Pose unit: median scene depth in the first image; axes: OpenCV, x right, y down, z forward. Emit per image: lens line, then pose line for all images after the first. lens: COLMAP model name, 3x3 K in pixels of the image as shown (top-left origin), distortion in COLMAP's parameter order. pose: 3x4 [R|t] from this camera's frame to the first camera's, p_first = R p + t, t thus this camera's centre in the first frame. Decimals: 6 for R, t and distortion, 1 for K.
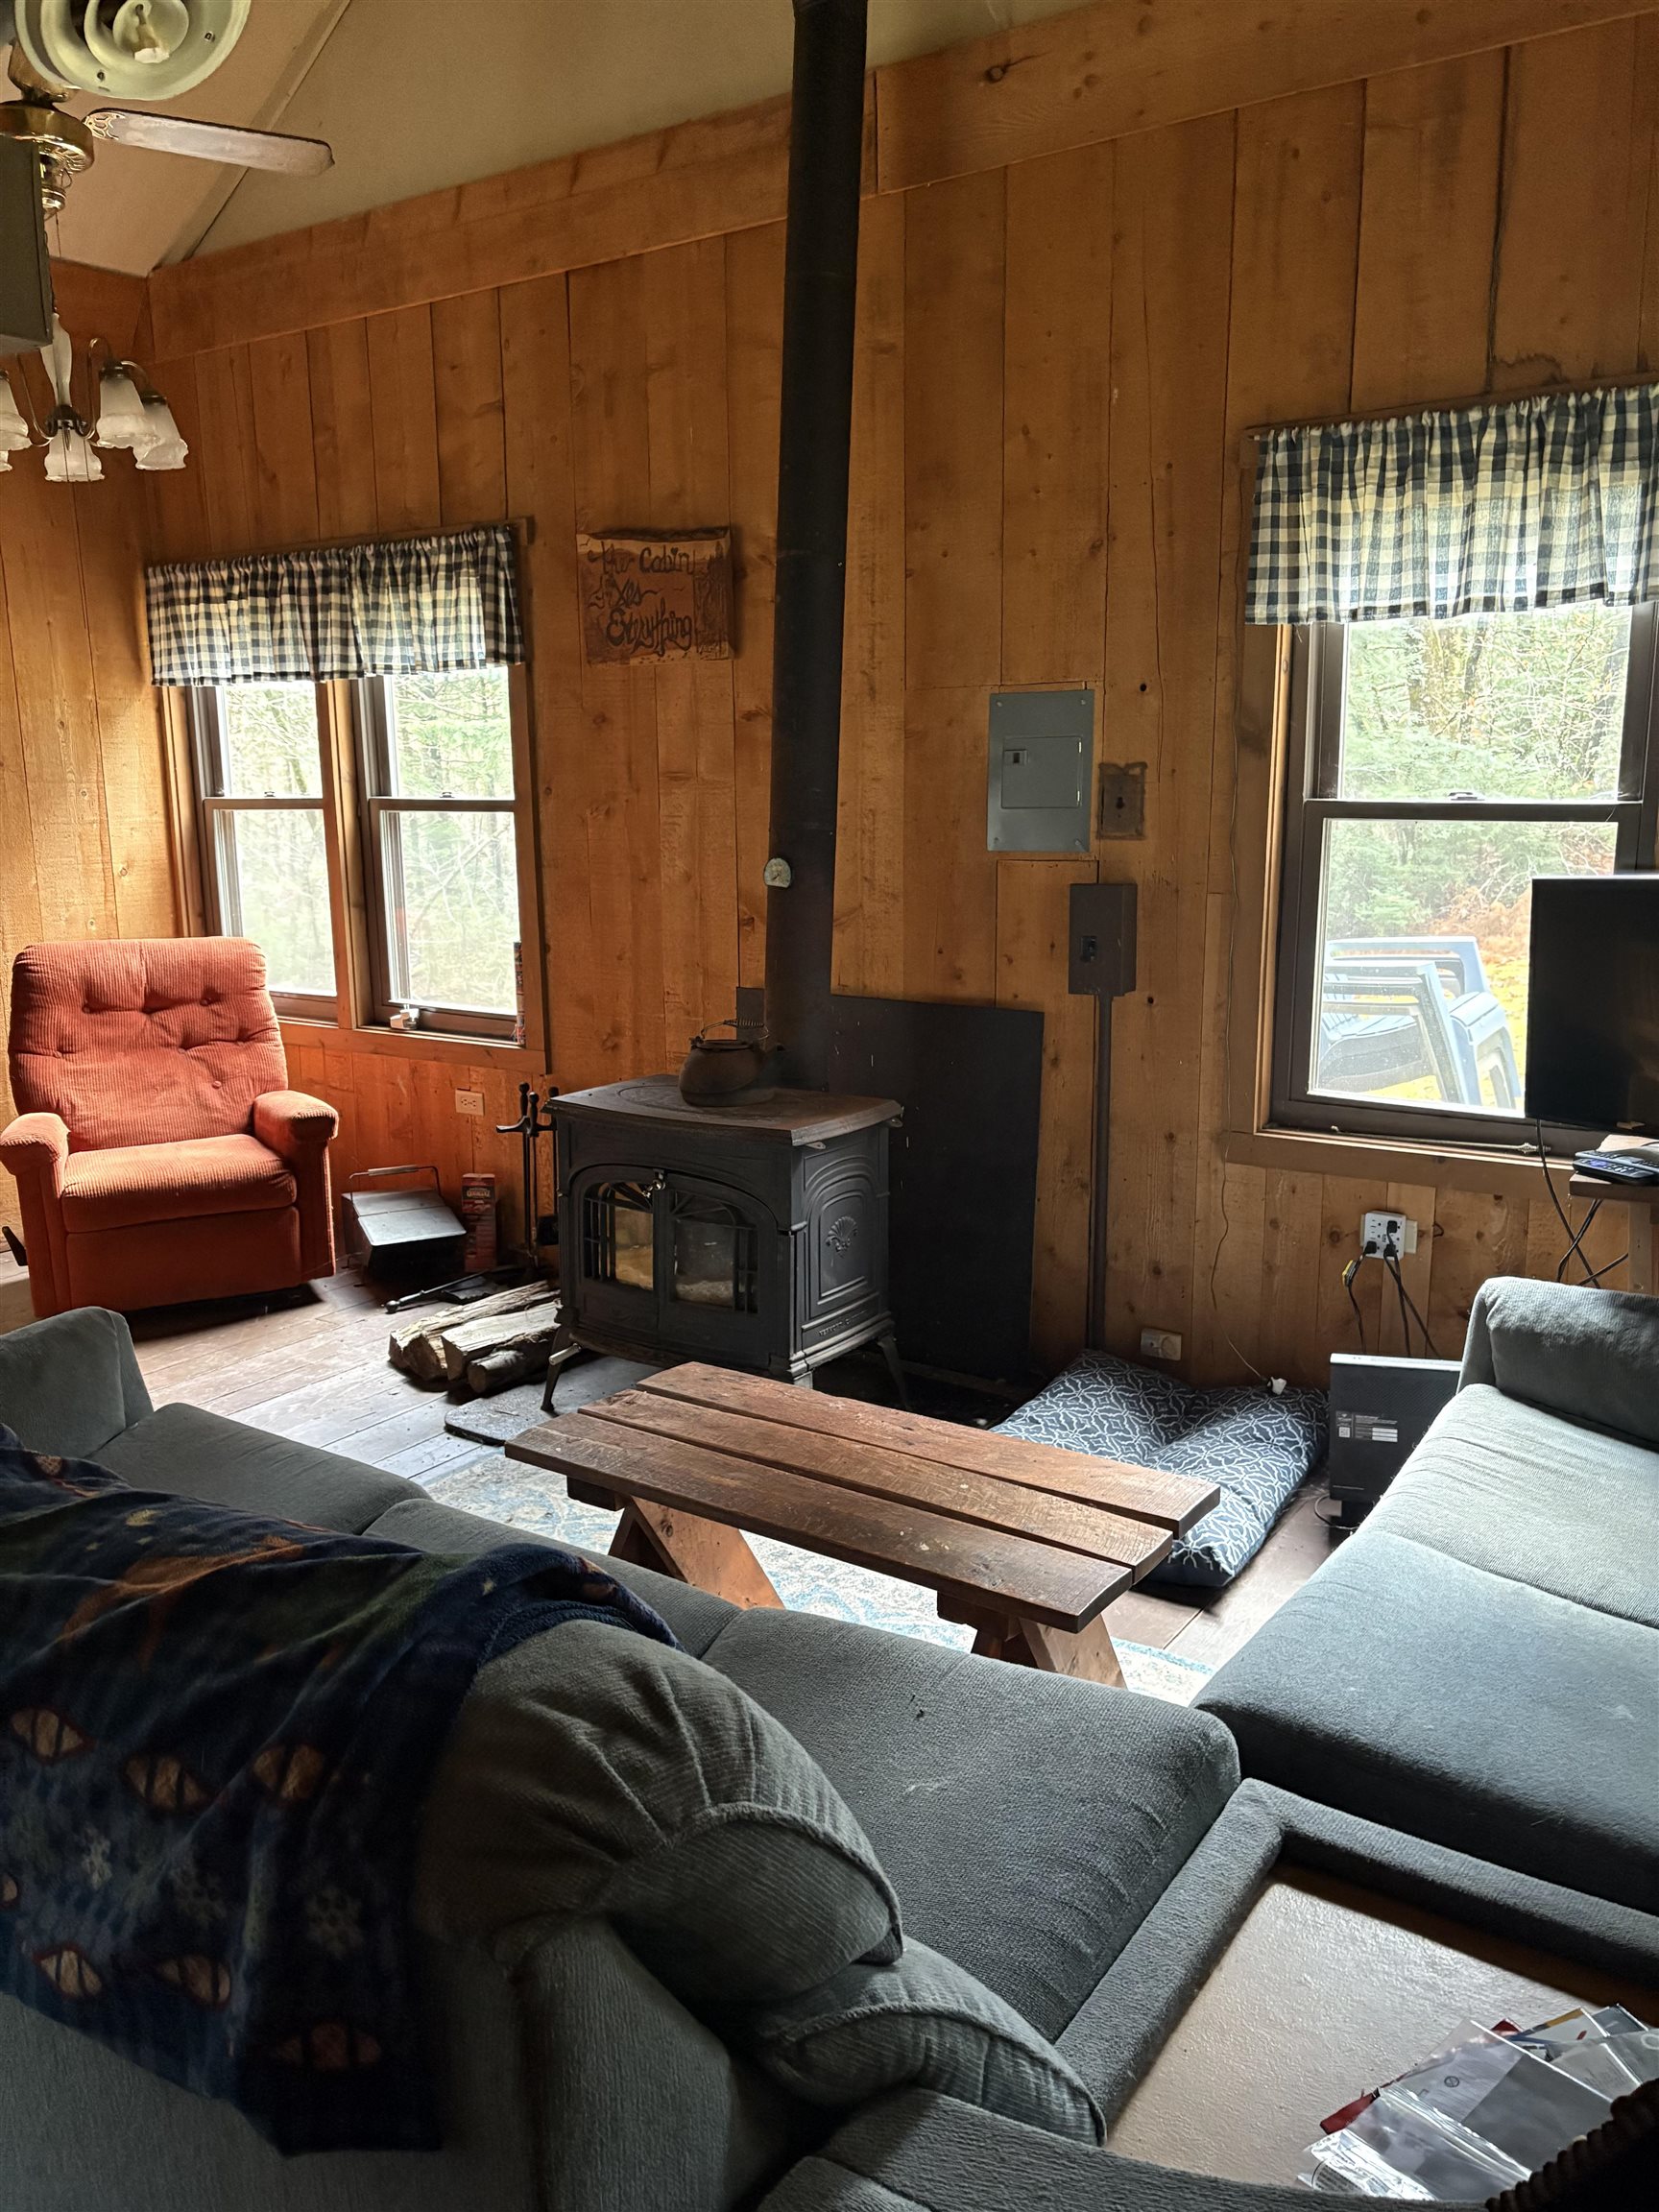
lens RADIAL K [[1688.5, 0, 830.5], [0, 1688.5, 1112.7], [0, 0, 1]] dist [0.030274, -0.032908]
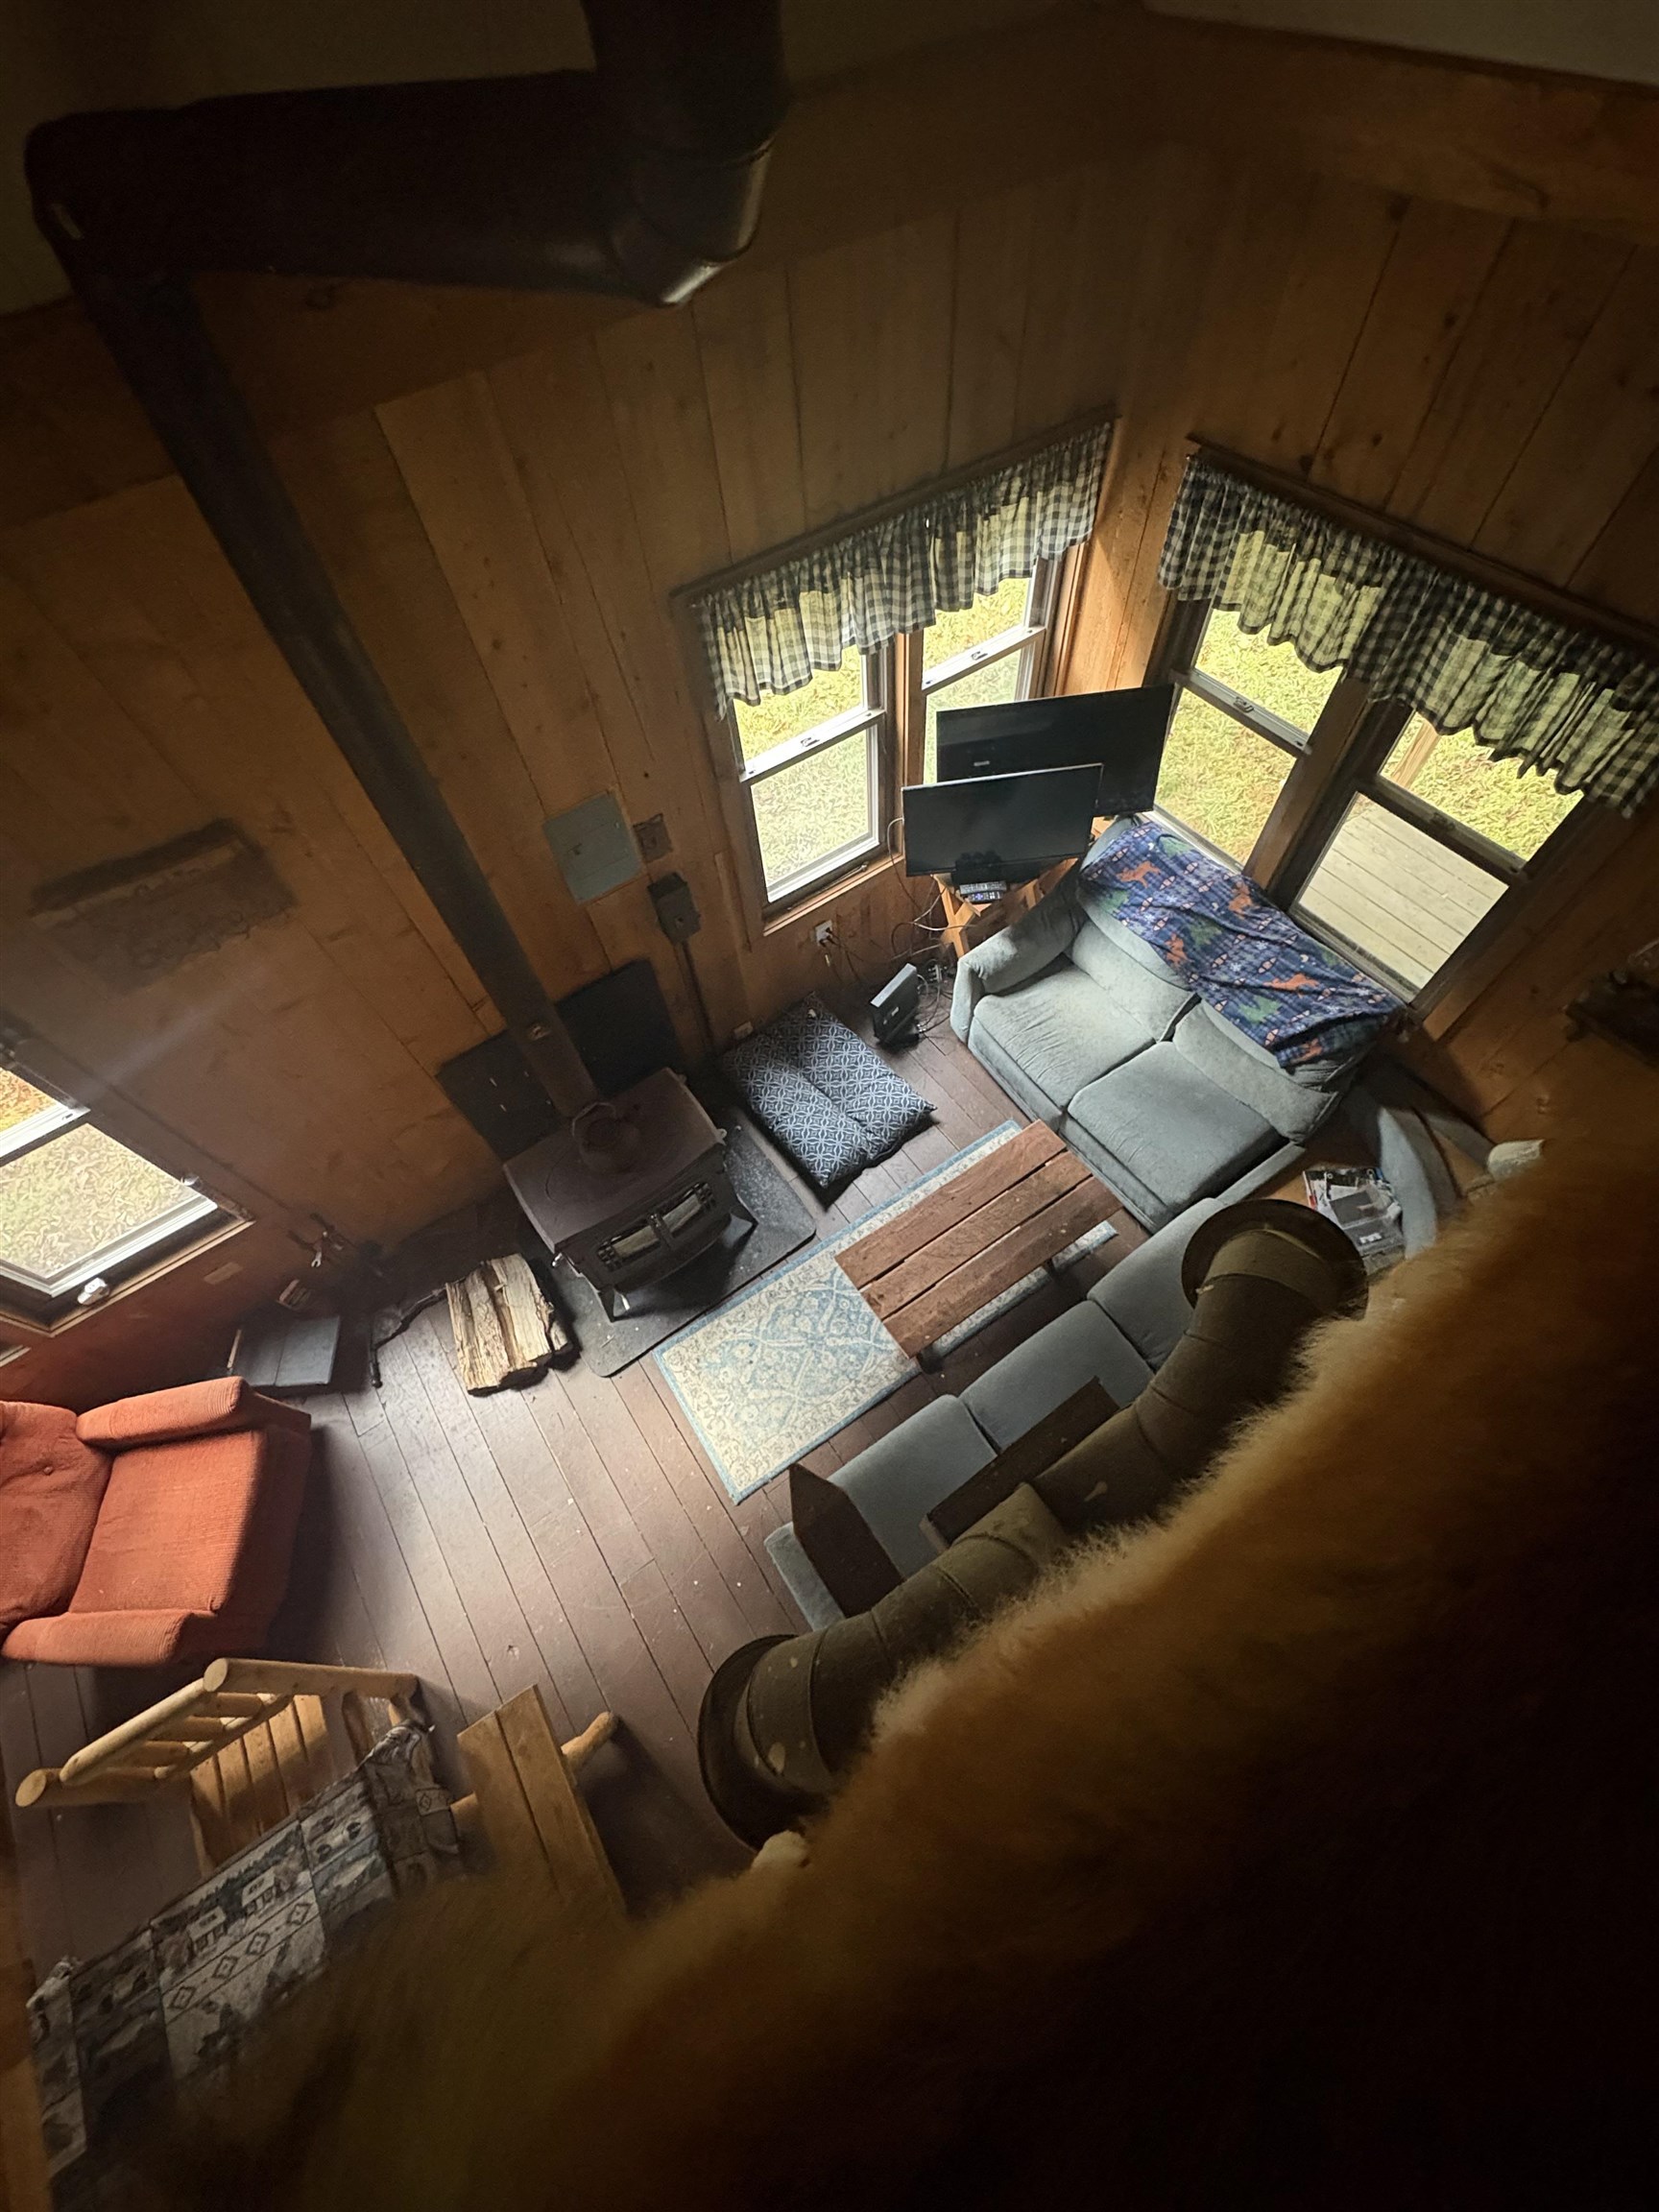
lens RADIAL K [[876.6, 0, 831.5], [0, 876.6, 1104.7], [0, 0, 1]] dist [-0.000572, 0.000109]
pose [[0.356889, -0.809309, 0.466529, -0.319034], [0.232243, 0.560608, 0.794847, -0.602515], [-0.904817, -0.175324, 0.388031, 0.456727]]
